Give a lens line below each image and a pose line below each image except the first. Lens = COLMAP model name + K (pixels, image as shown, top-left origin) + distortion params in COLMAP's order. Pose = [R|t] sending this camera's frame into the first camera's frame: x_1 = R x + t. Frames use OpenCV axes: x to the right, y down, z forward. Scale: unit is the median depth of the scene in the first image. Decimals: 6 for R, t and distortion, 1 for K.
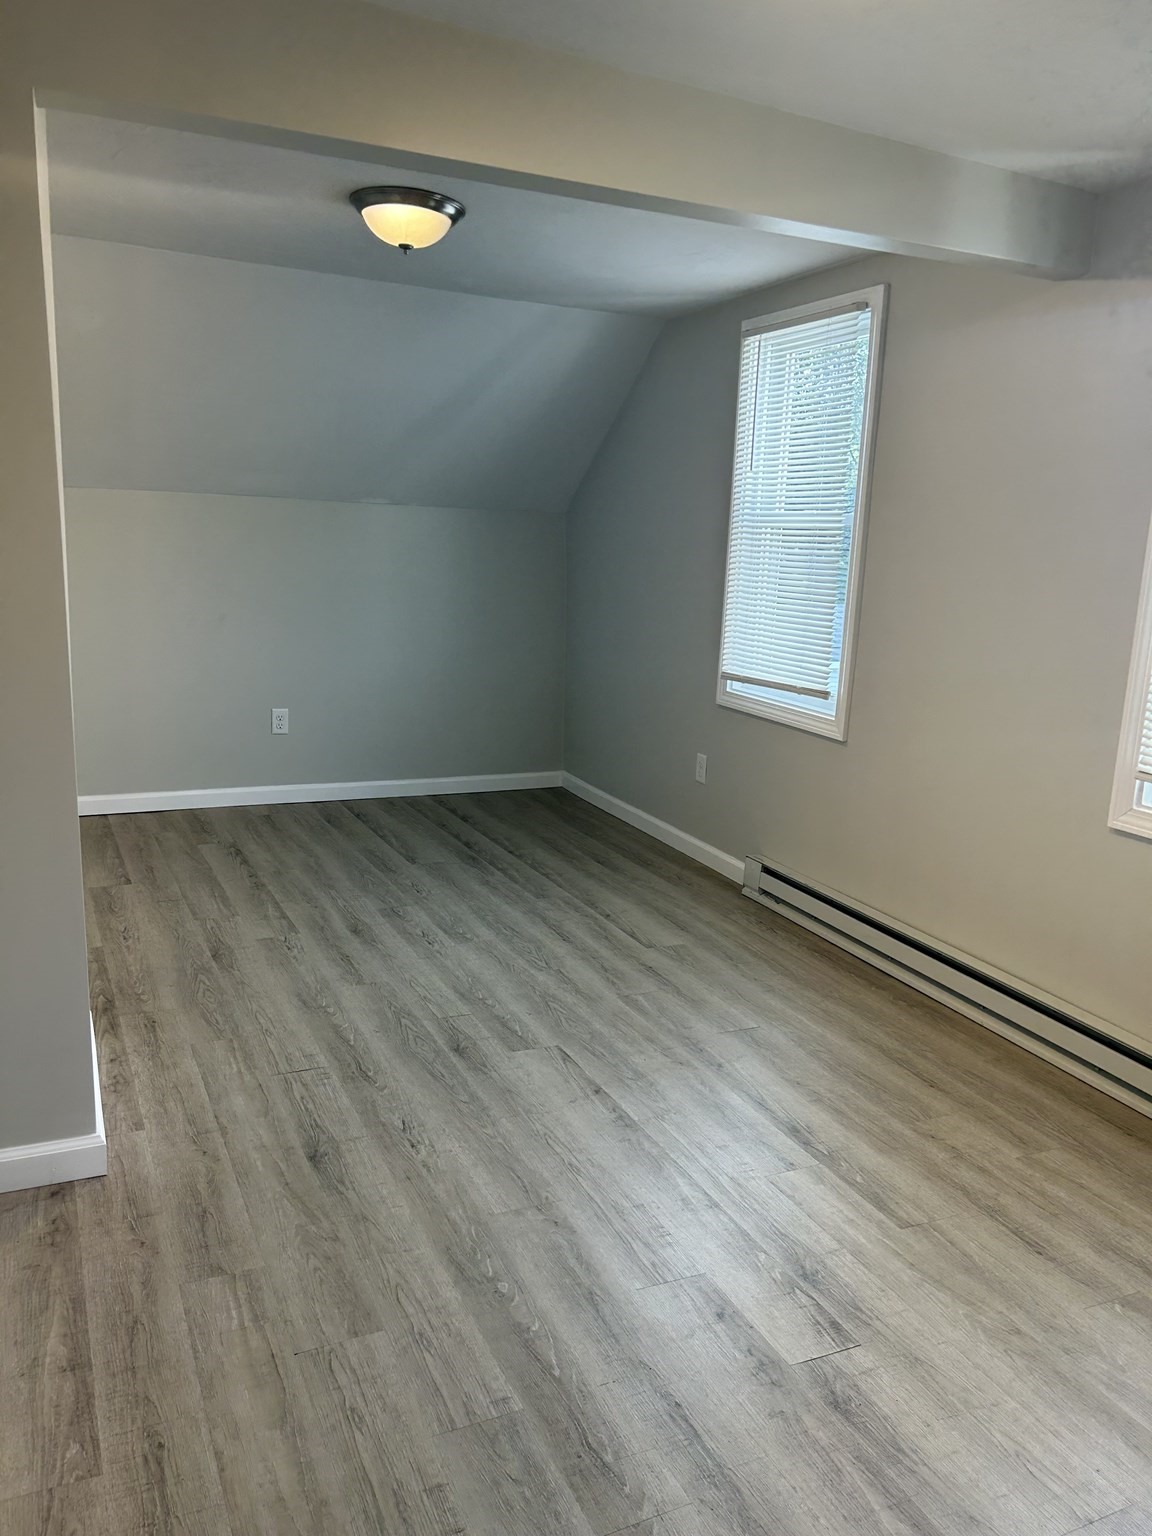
lens RADIAL K [[1208.0, 0, 576.0], [0, 1208.0, 768.0], [0, 0, 1]] dist [0.040713, -0.007862]
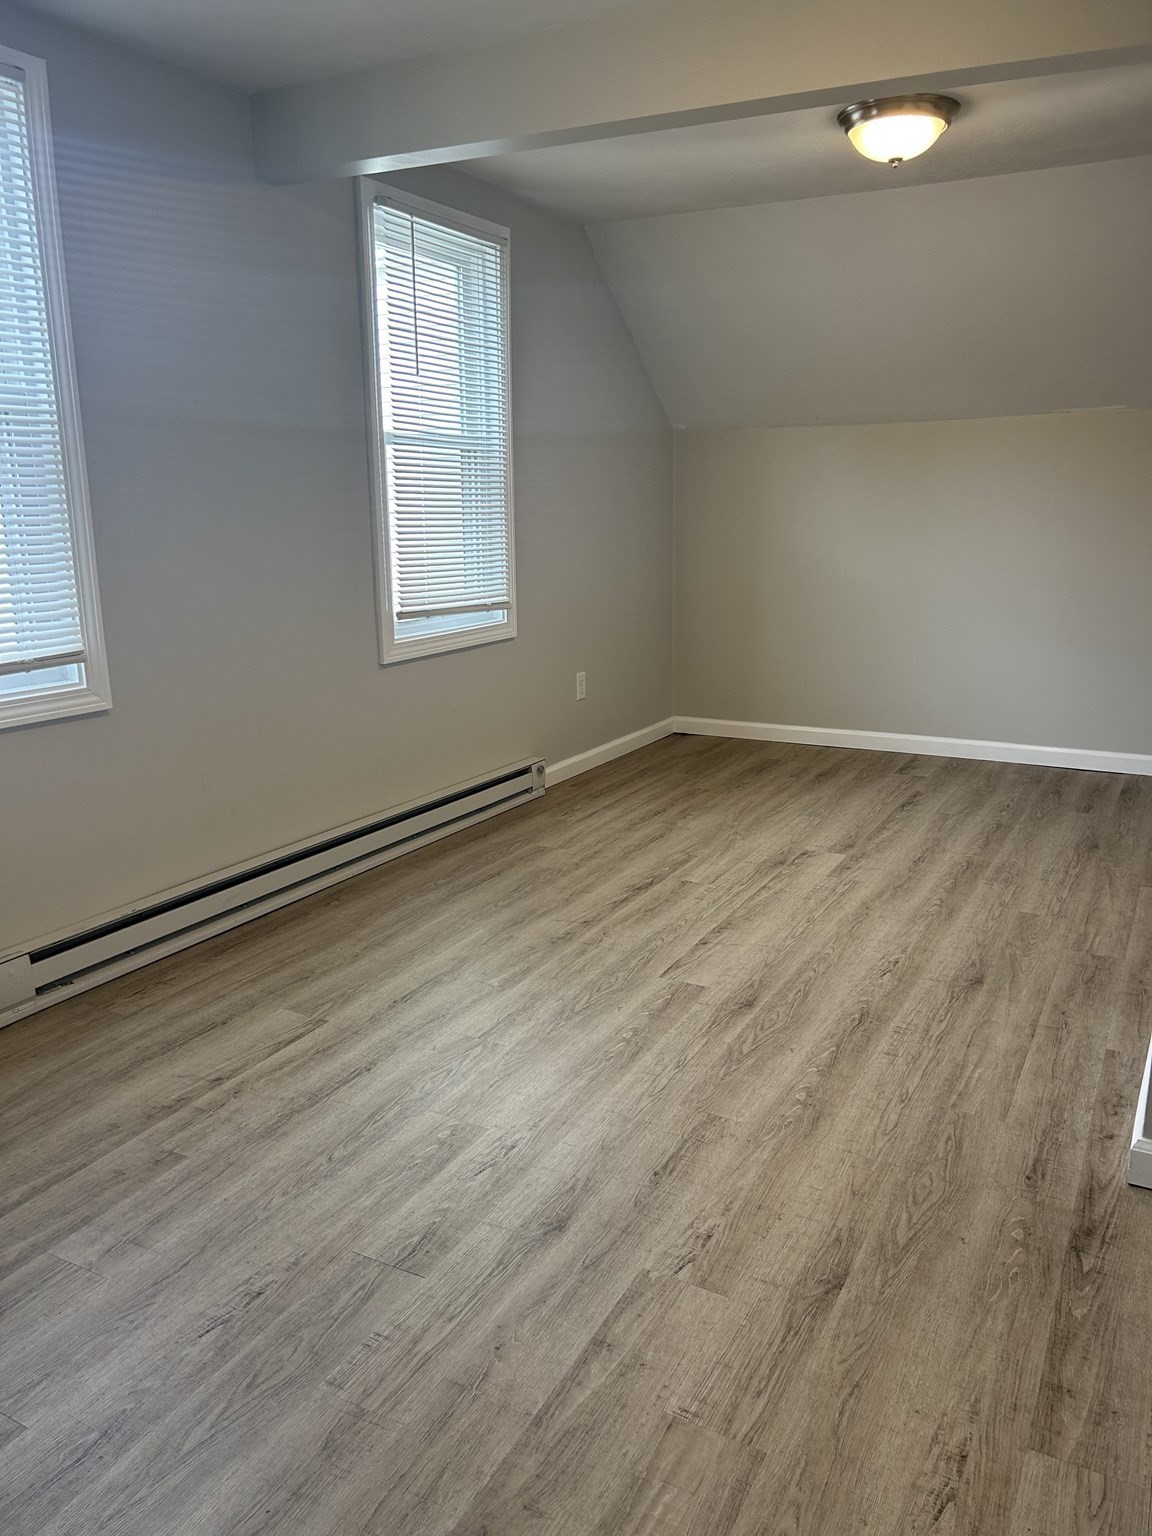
lens RADIAL K [[1208.0, 0, 576.0], [0, 1208.0, 768.0], [0, 0, 1]] dist [0.040713, -0.007862]
pose [[-0.611985, -0.223345, 0.758677, -0.686578], [0.126502, 0.919300, 0.372672, -0.300514], [-0.780687, 0.324044, -0.534345, 1.551307]]
